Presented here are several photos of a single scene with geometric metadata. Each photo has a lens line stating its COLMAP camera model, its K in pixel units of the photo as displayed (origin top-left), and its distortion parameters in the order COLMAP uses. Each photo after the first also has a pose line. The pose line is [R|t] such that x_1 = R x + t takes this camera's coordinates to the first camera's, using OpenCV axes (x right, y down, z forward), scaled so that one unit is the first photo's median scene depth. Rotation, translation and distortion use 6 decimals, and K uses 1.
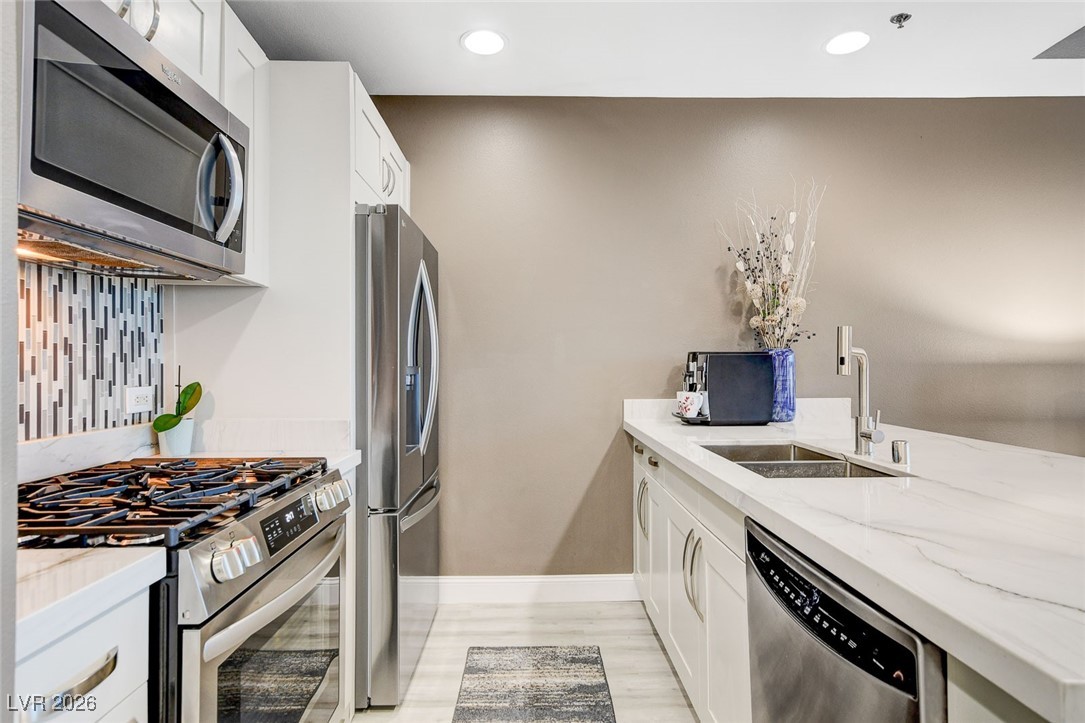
lens RADIAL K [[600.3, 0, 535.6], [0, 600.3, 367.0], [0, 0, 1]] dist [0.000990, 0.002800]
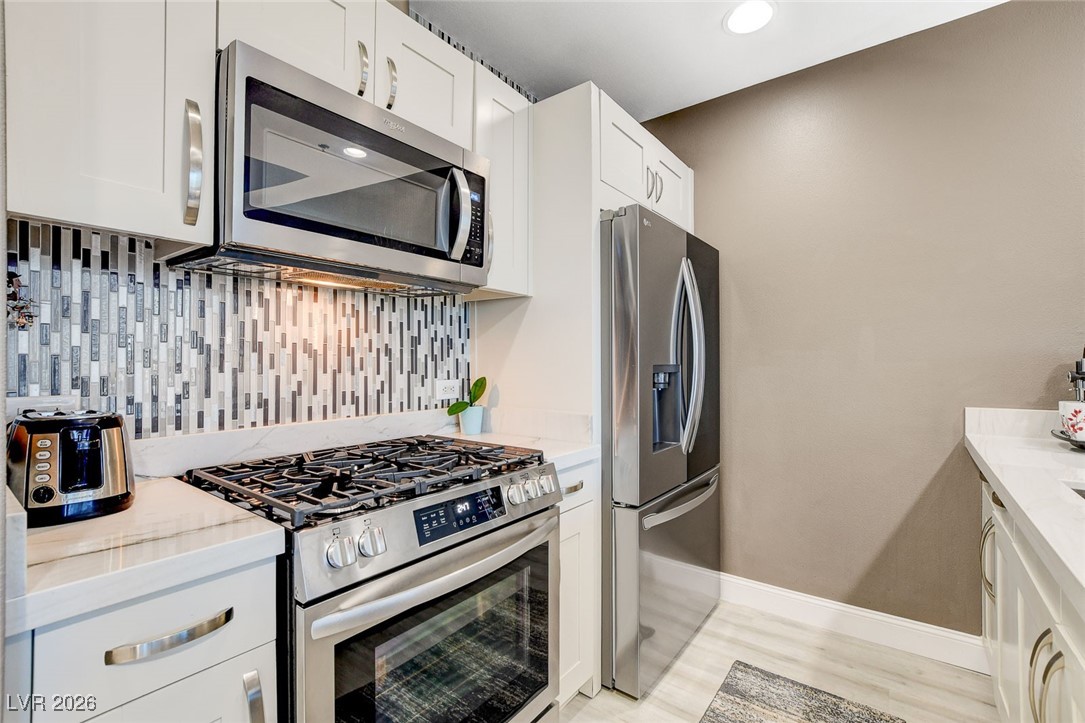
lens RADIAL K [[479.2, 0, 536.0], [0, 479.2, 362.9], [0, 0, 1]] dist [-0.014448, 0.003176]
pose [[0.783960, -0.000639, -0.620811, 0.154522], [-0.000753, 0.999998, -0.001980, -0.002297], [0.620811, 0.002019, 0.783958, 0.301616]]
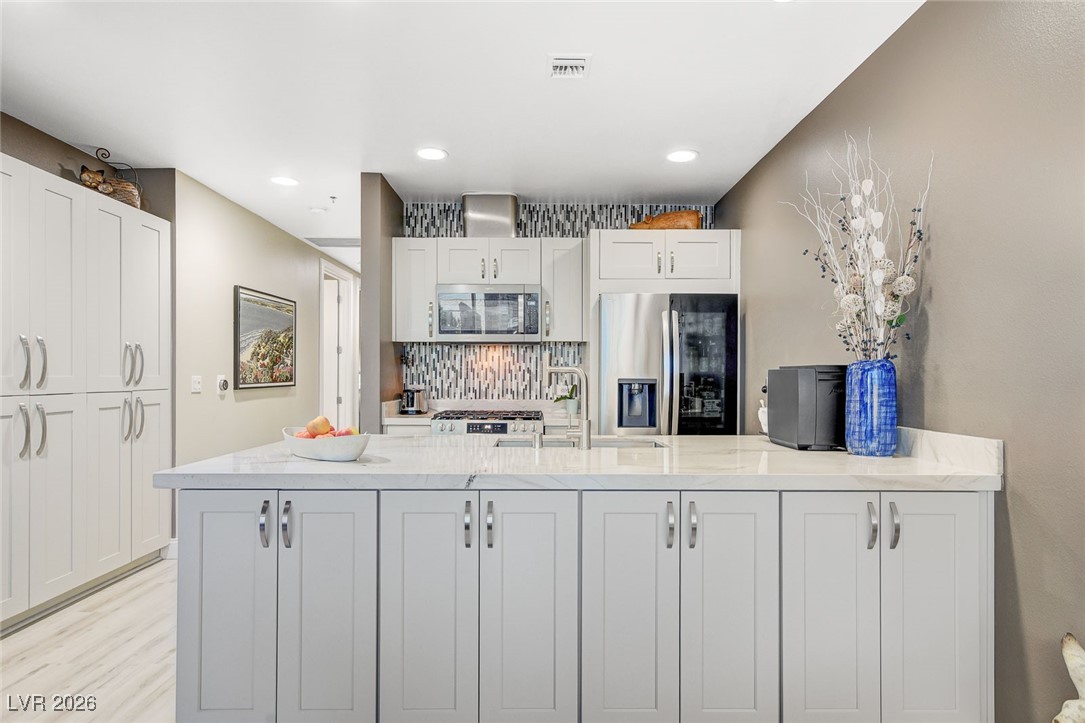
lens RADIAL K [[600.3, 0, 538.4], [0, 600.3, 363.2], [0, 0, 1]] dist [0.000990, 0.002800]
pose [[-0.004612, -0.054205, -0.998519, 1.948679], [-0.009732, 0.998485, -0.054159, 0.080964], [0.999942, 0.009468, -0.005132, 0.927914]]
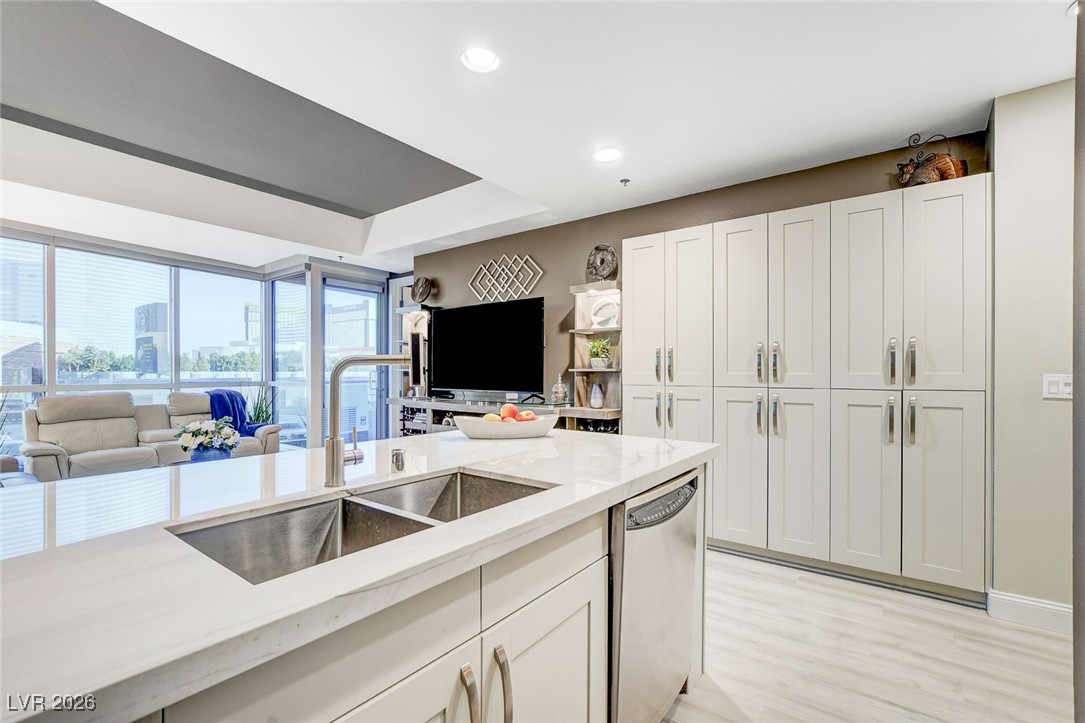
lens RADIAL K [[479.2, 0, 540.3], [0, 479.2, 374.8], [0, 0, 1]] dist [-0.014448, 0.003176]
pose [[-0.787812, -0.039376, 0.614655, -0.087577], [-0.027460, 0.999207, 0.028815, 0.019817], [-0.615303, 0.005823, -0.788269, 1.385949]]
